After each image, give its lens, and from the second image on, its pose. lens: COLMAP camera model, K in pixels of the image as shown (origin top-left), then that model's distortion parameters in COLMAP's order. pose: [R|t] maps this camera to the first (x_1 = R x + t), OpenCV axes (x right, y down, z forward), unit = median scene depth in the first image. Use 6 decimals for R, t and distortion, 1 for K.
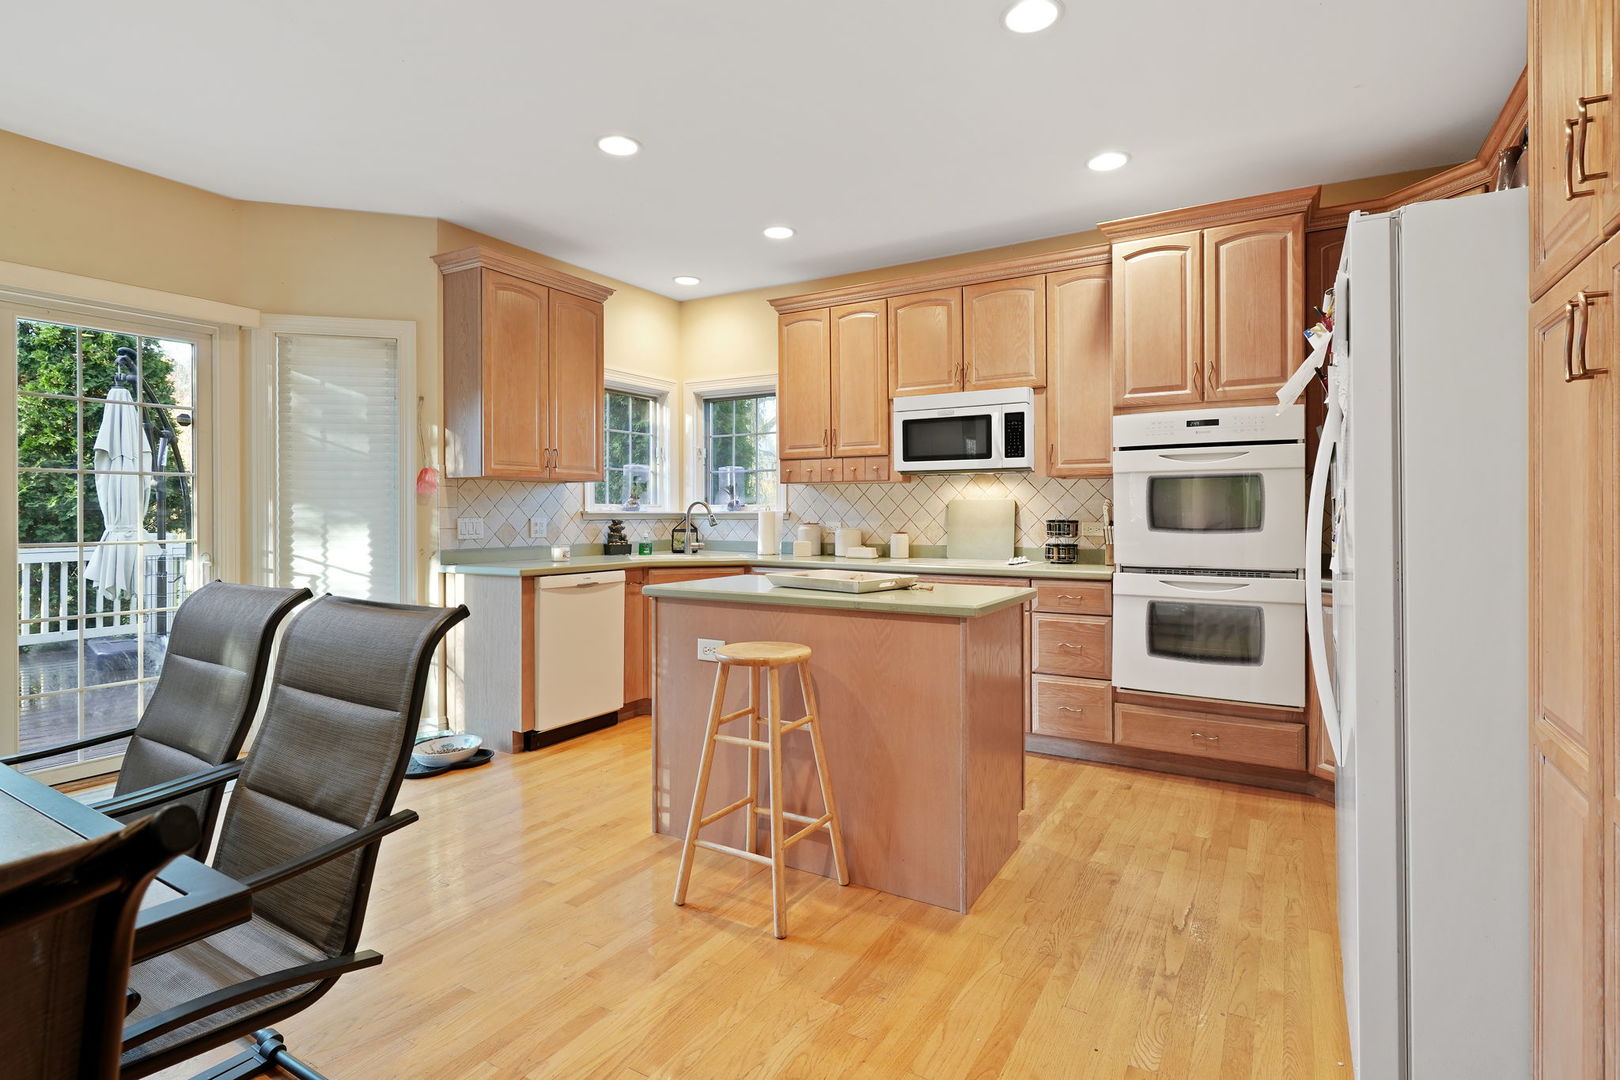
lens RADIAL K [[785.4, 0, 814.9], [0, 785.4, 513.0], [0, 0, 1]] dist [0.001392, 0.000001]
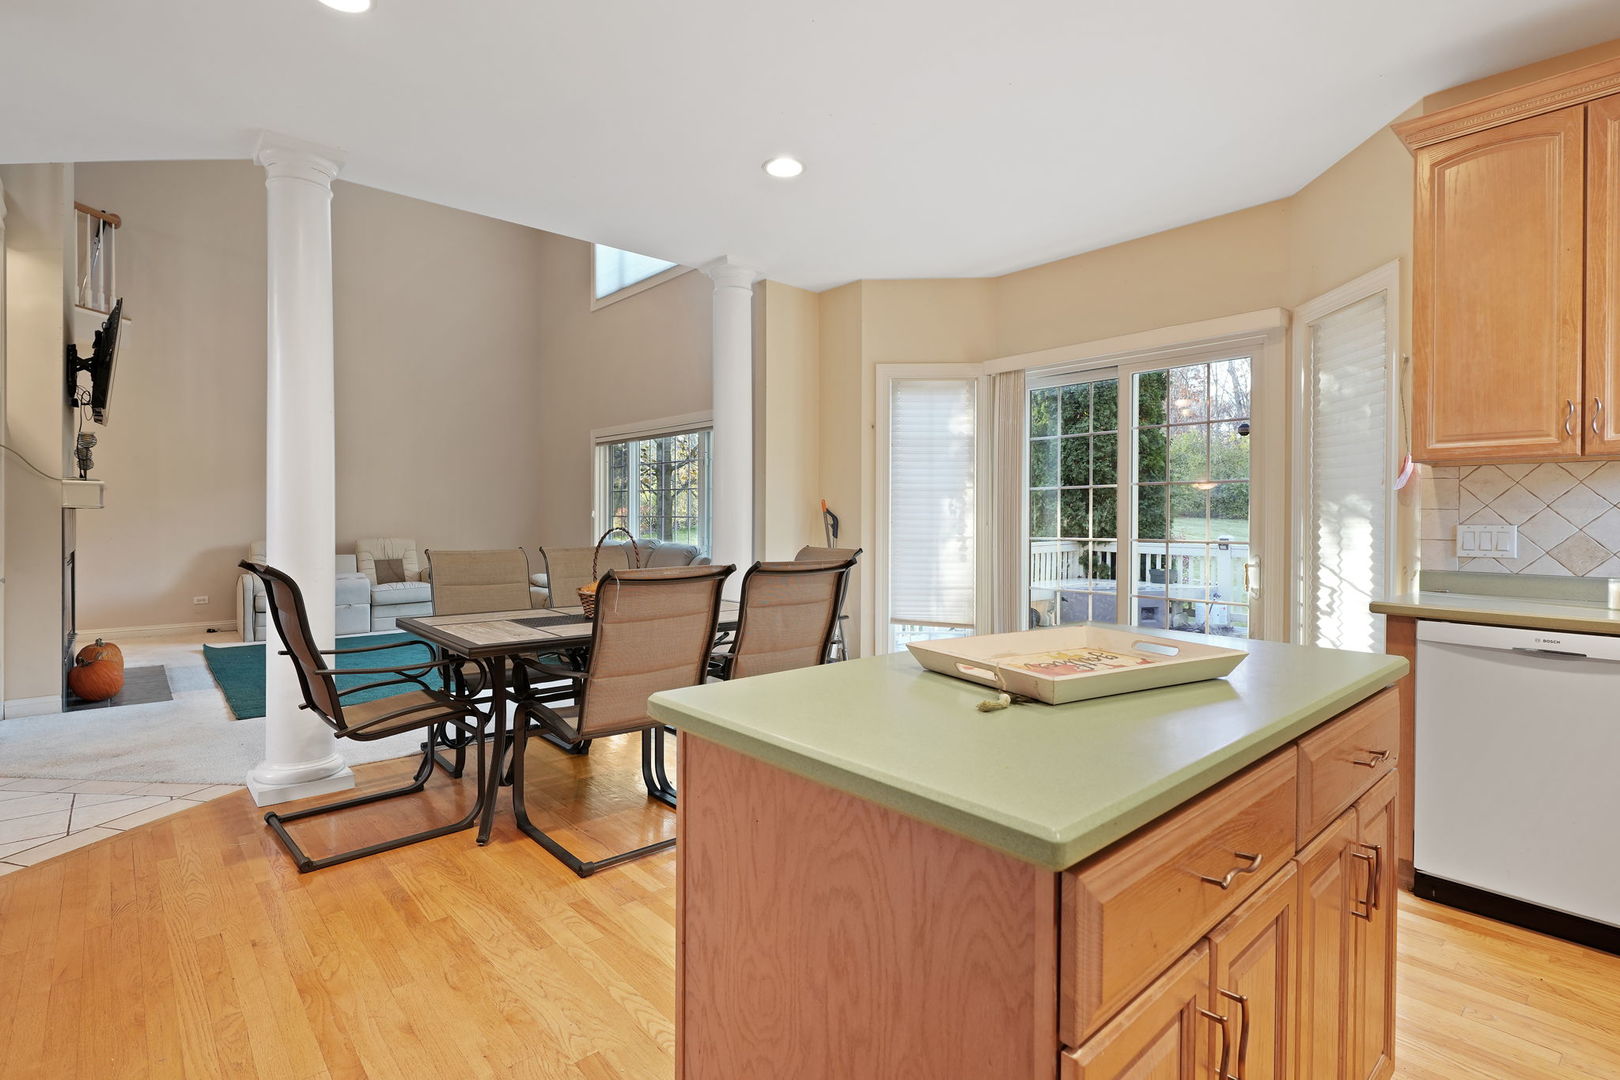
lens RADIAL K [[778.3, 0, 801.7], [0, 778.3, 525.1], [0, 0, 1]] dist [0.001262, -0.000706]
pose [[-0.310394, 0.009459, -0.950561, 0.350224], [-0.004766, 0.999922, 0.011506, 0.001673], [0.950596, 0.008101, -0.310325, 0.664691]]
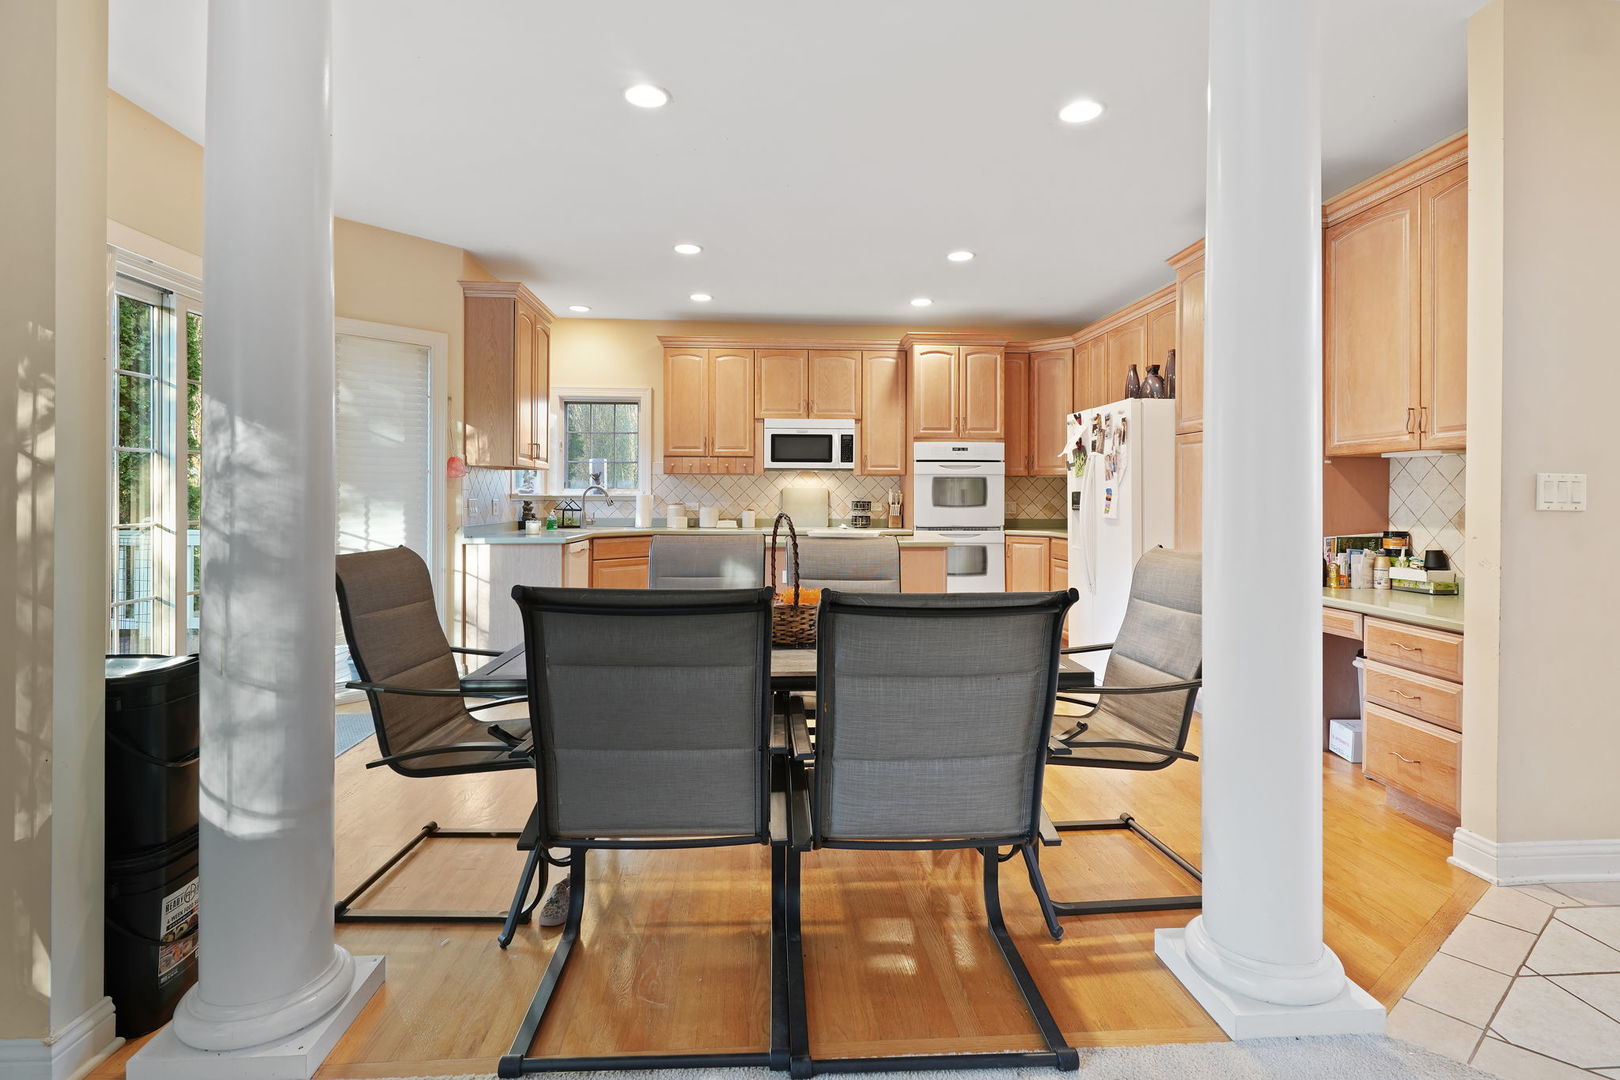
lens RADIAL K [[778.6, 0, 795.2], [0, 778.6, 510.1], [0, 0, 1]] dist [0.000595, -0.000207]
pose [[0.830081, -0.005513, 0.557615, -0.696676], [-0.003889, 0.999870, 0.015673, 0.002813], [-0.557629, -0.015179, 0.829952, -0.263128]]
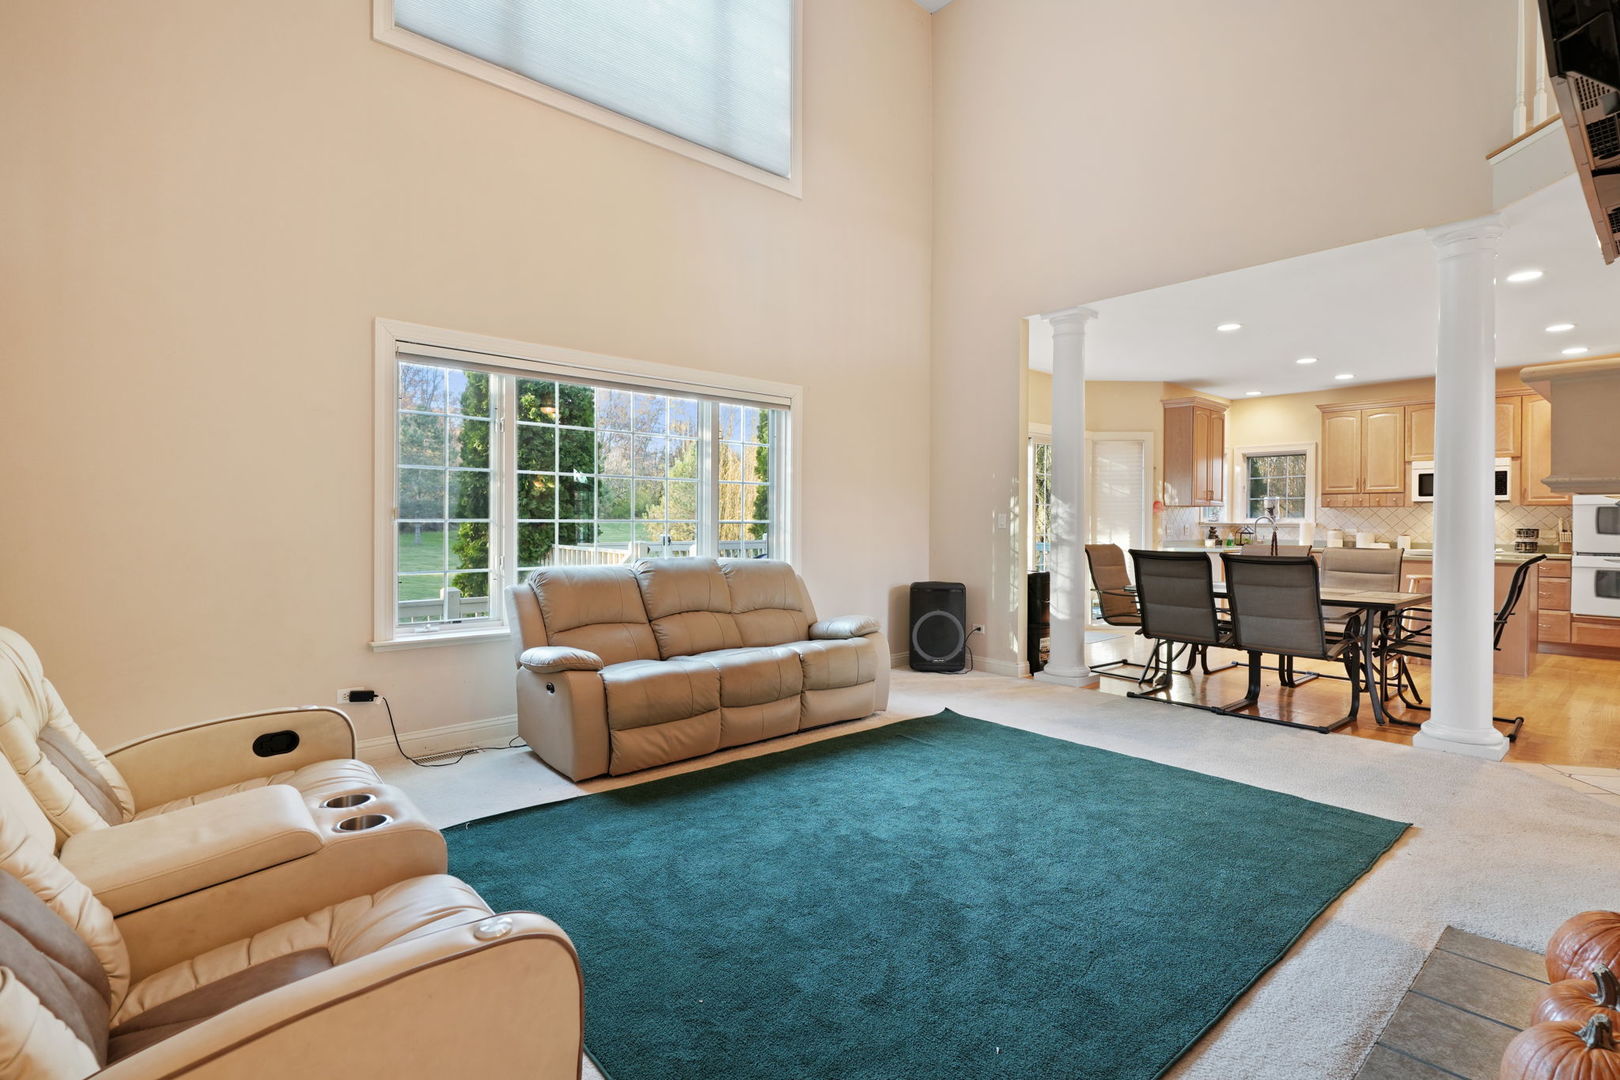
lens RADIAL K [[773.9, 0, 814.0], [0, 773.9, 526.5], [0, 0, 1]] dist [-0.001875, -0.000318]
pose [[0.953325, 0.007597, -0.301849, -0.713626], [-0.005724, 0.999958, 0.007089, 0.000543], [0.301890, -0.005030, 0.953329, -1.193517]]
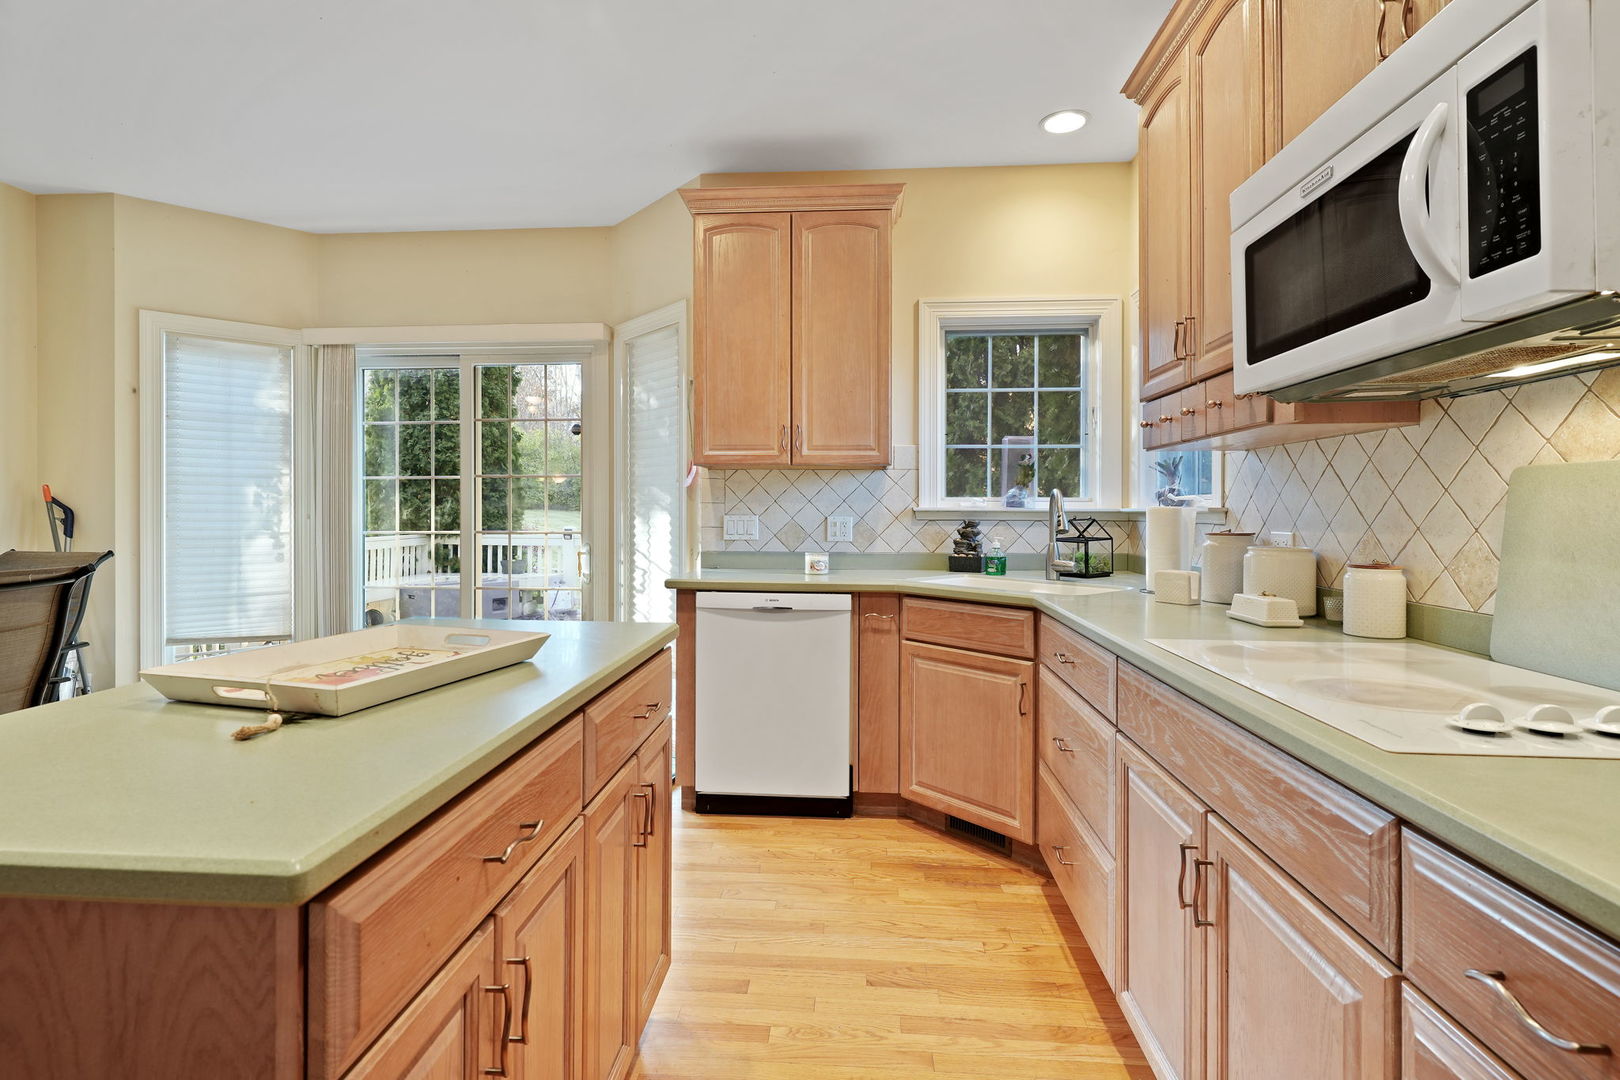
lens RADIAL K [[784.7, 0, 798.2], [0, 784.7, 516.9], [0, 0, 1]] dist [0.002158, -0.000389]
pose [[0.444530, 0.008534, -0.895723, 0.351345], [-0.004450, 0.999963, 0.007318, 0.001617], [0.895753, 0.000733, 0.444552, 0.681099]]
